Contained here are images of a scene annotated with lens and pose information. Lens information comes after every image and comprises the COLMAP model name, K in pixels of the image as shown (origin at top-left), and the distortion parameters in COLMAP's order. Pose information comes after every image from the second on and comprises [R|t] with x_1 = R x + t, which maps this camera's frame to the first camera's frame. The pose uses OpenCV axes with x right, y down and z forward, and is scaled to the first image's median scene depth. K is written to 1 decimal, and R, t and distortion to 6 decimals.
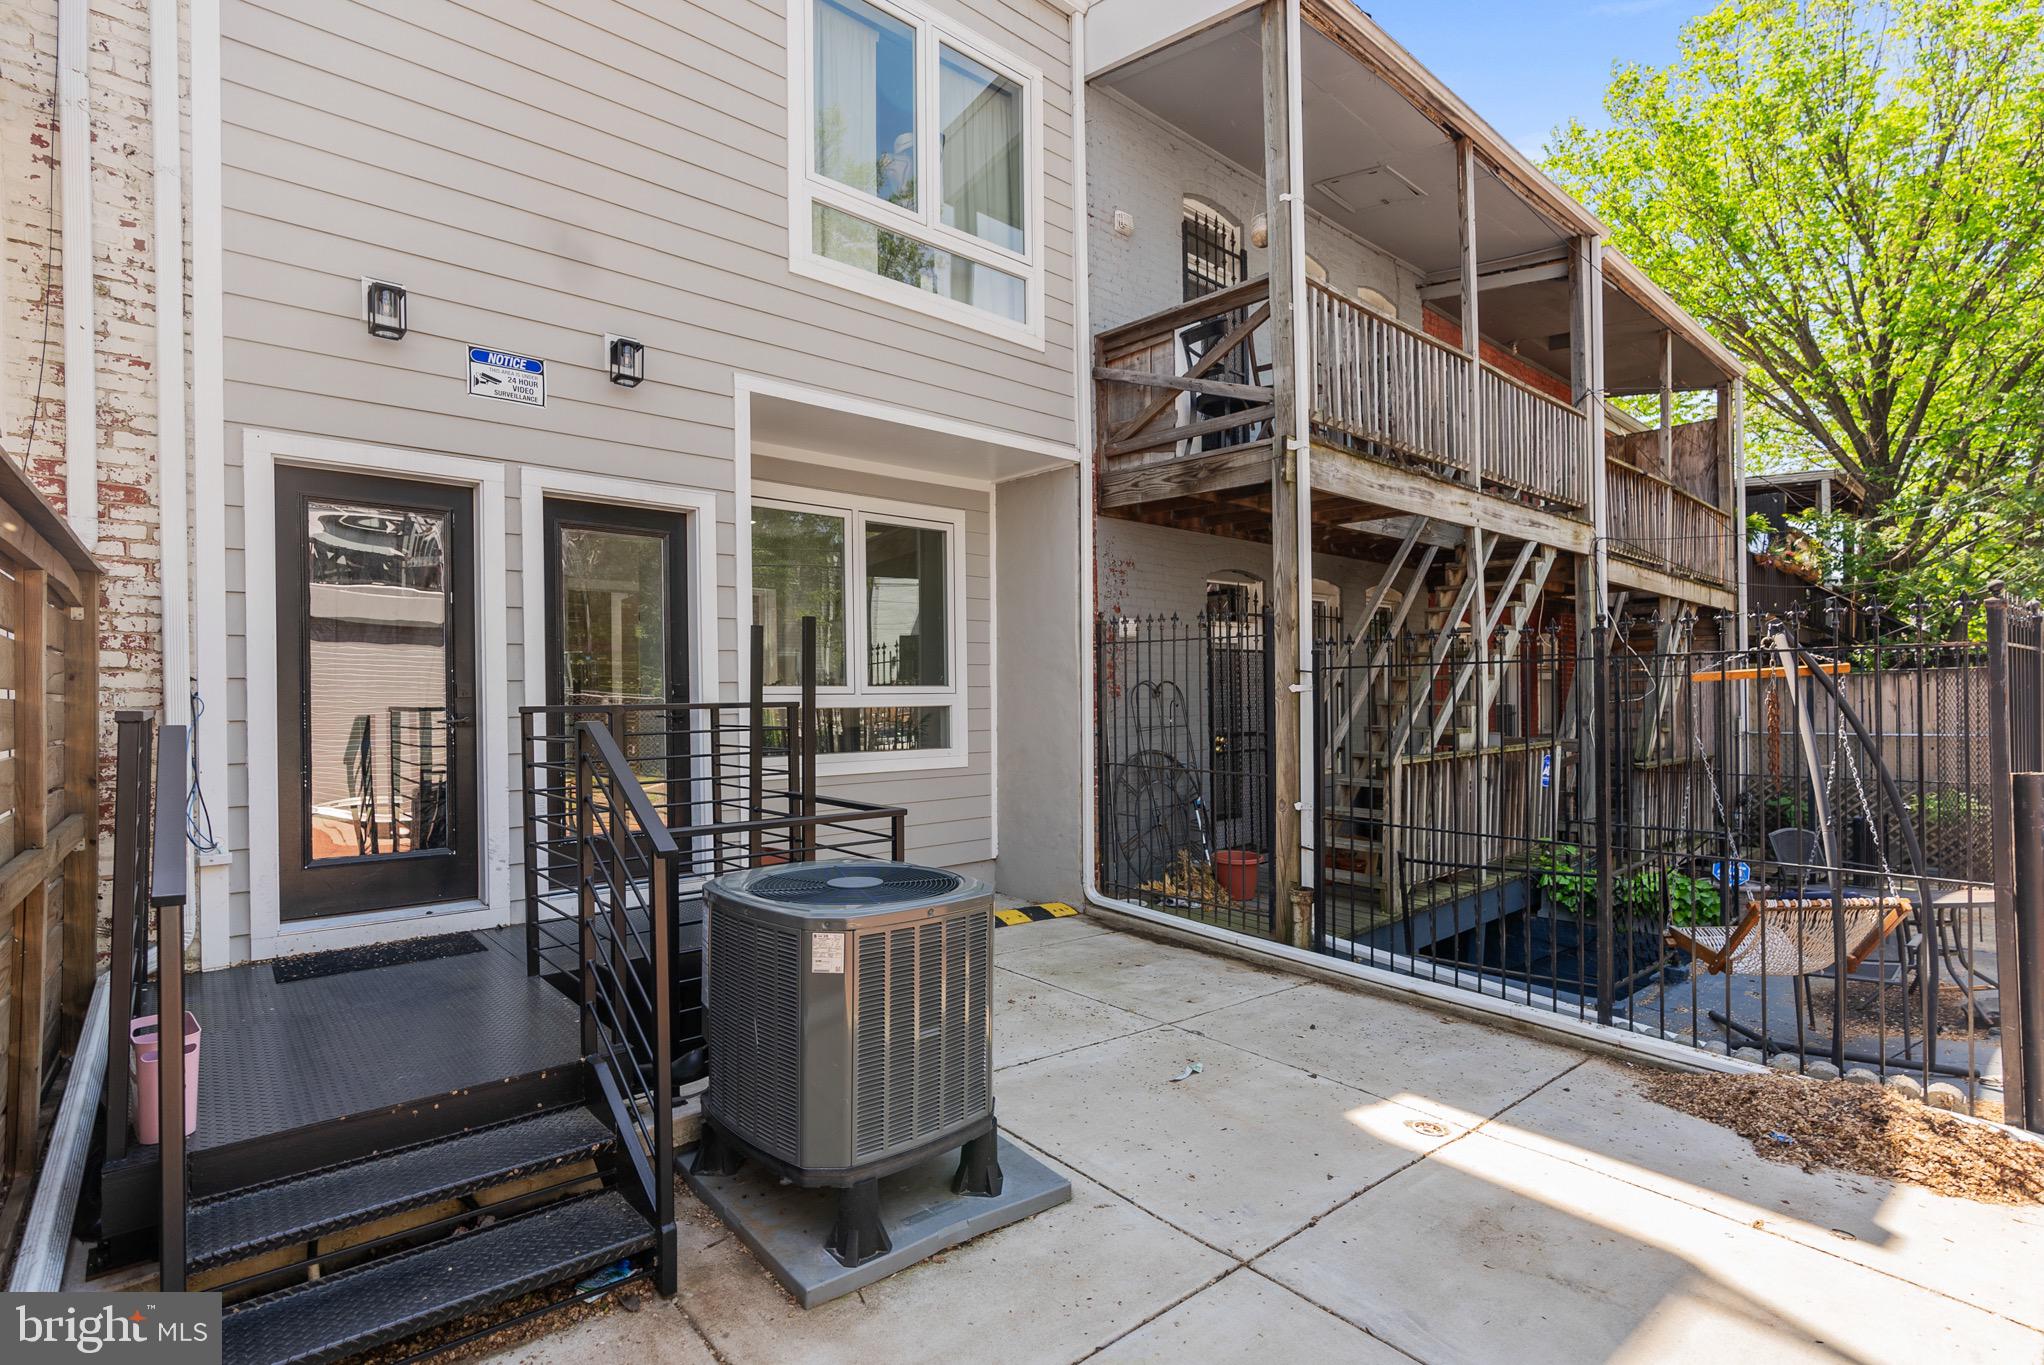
lens RADIAL K [[953.3, 0, 1030.9], [0, 953.3, 688.6], [0, 0, 1]] dist [-0.004560, -0.000321]
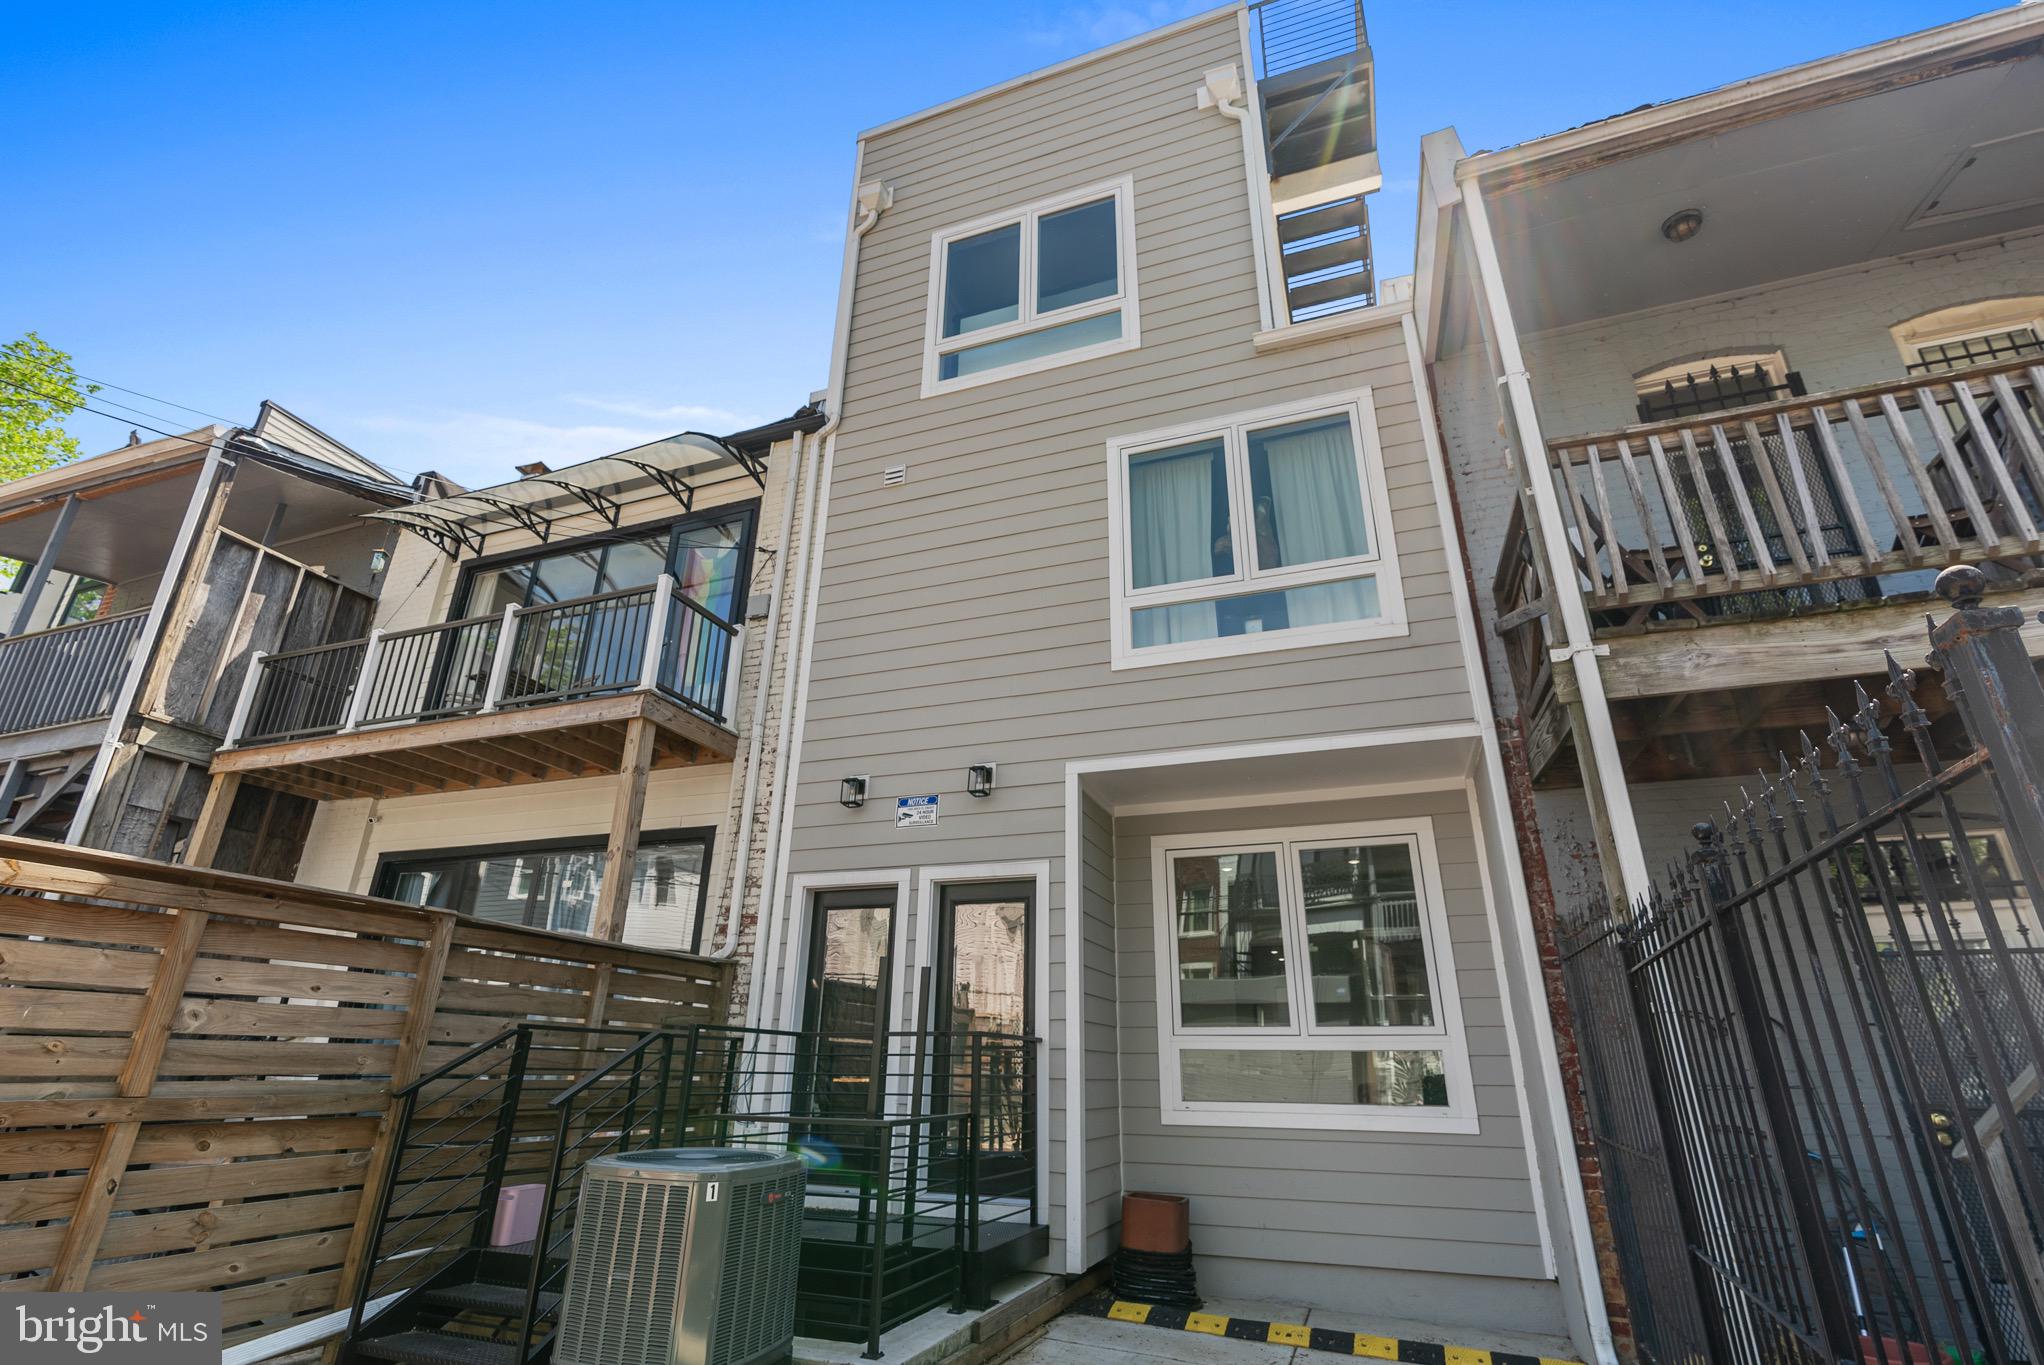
lens RADIAL K [[953.3, 0, 1028.3], [0, 953.3, 681.1], [0, 0, 1]] dist [-0.004560, -0.000321]
pose [[0.487132, -0.322013, -0.811794, 0.730580], [-0.010204, 0.927379, -0.373985, 0.045676], [0.873269, 0.190463, 0.448470, 0.356989]]
